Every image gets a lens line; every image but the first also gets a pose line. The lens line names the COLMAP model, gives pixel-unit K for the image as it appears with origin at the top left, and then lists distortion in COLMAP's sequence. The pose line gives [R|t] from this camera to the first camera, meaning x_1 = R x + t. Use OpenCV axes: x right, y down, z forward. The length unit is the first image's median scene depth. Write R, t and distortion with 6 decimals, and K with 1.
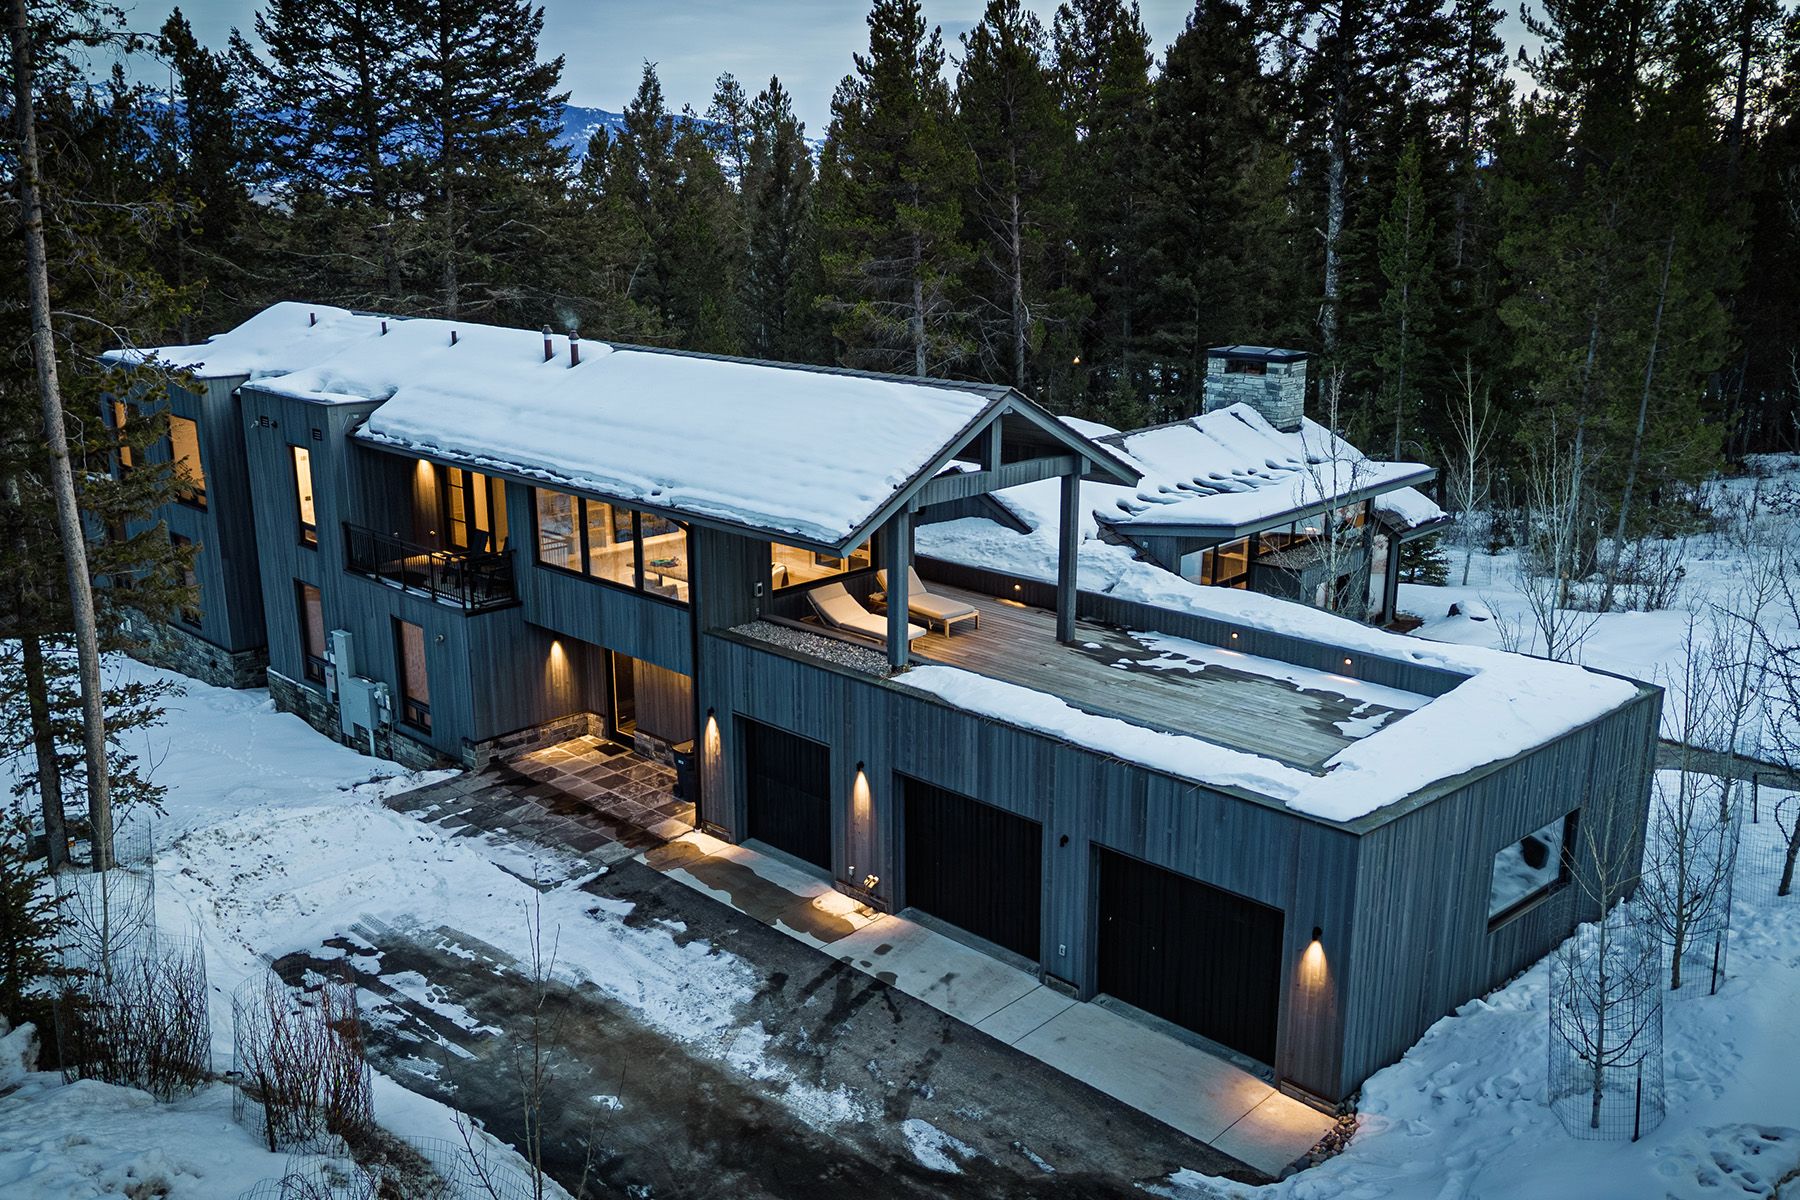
lens RADIAL K [[1374.8, 0, 821.5], [0, 1374.8, 573.5], [0, 0, 1]] dist [0.074901, -0.061407]
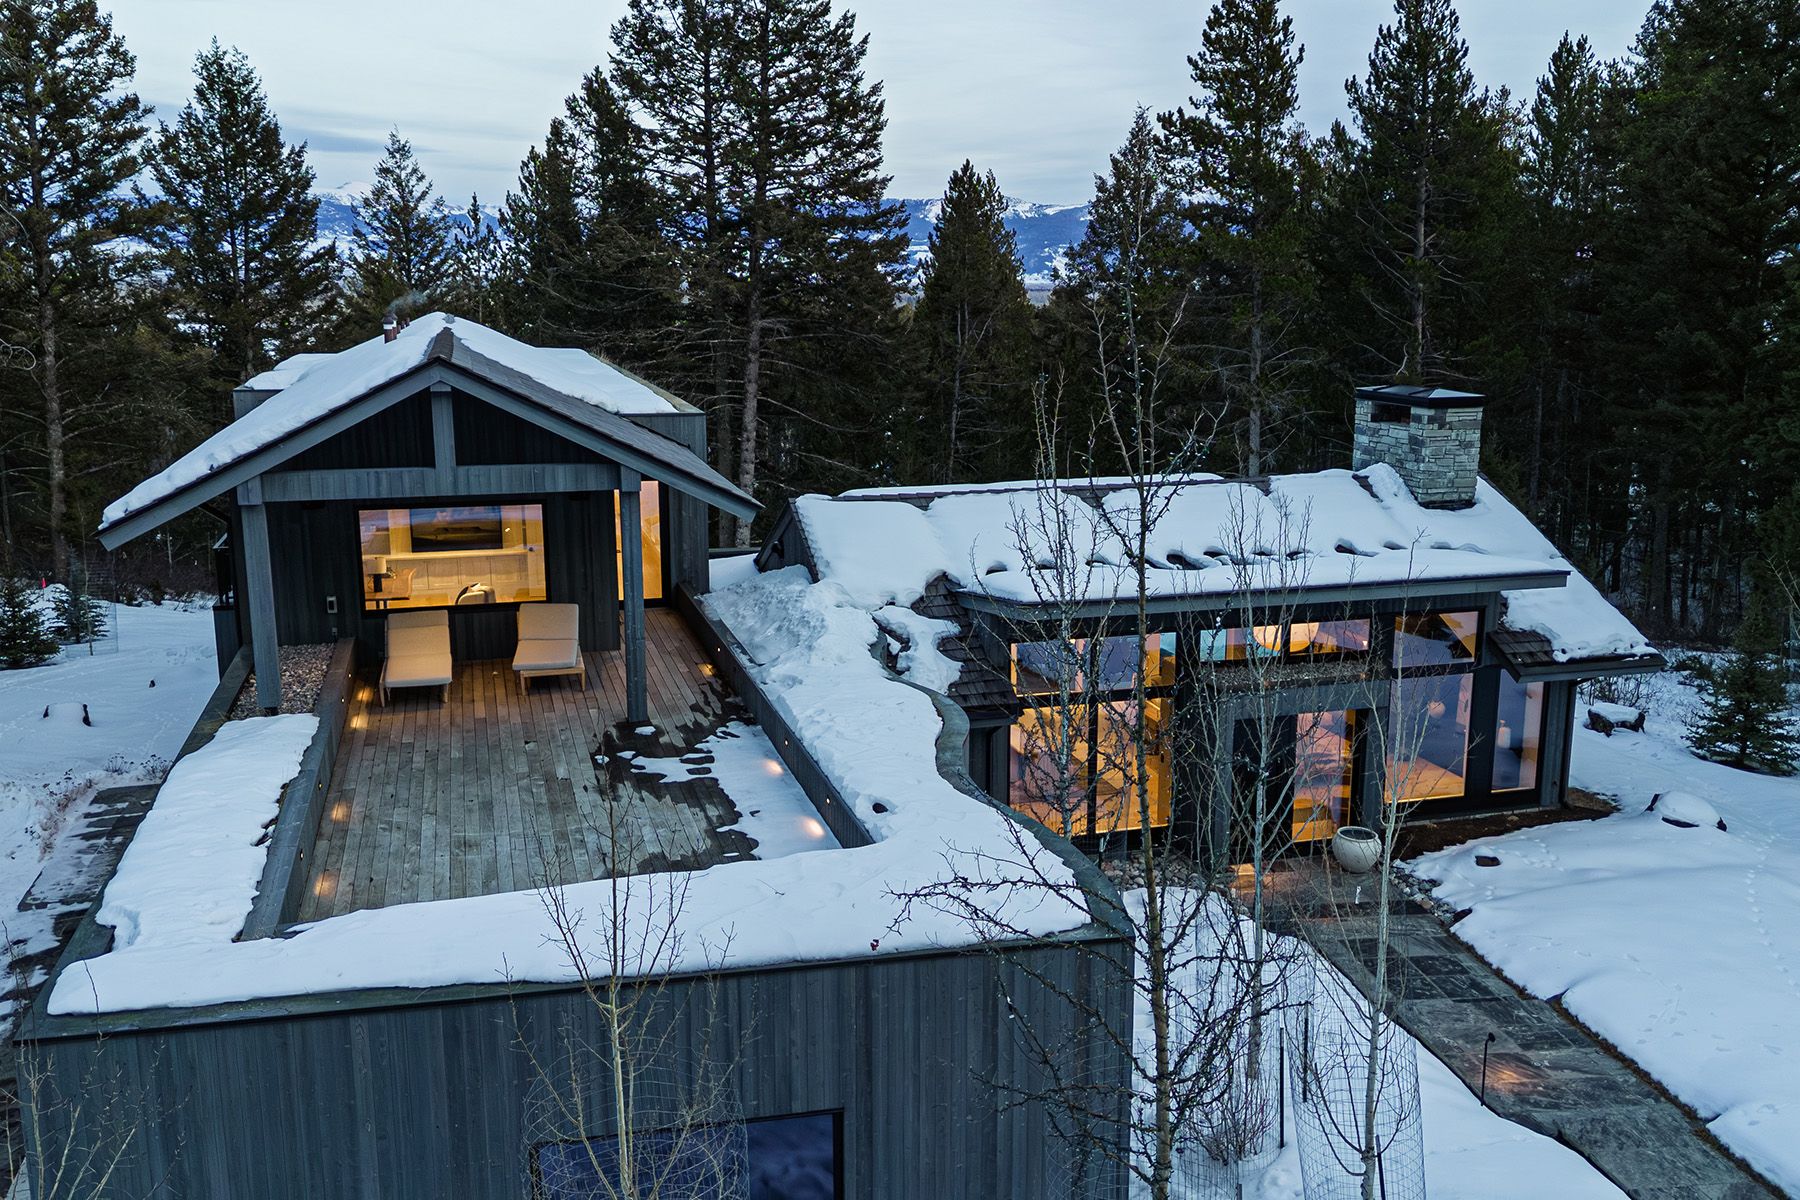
lens RADIAL K [[1374.8, 0, 821.5], [0, 1374.8, 573.5], [0, 0, 1]] dist [0.074901, -0.061407]
pose [[0.889216, 0.099686, -0.446495, 0.577350], [-0.123115, 0.992110, -0.023688, -0.023042], [0.440611, 0.076034, 0.894472, 0.373632]]
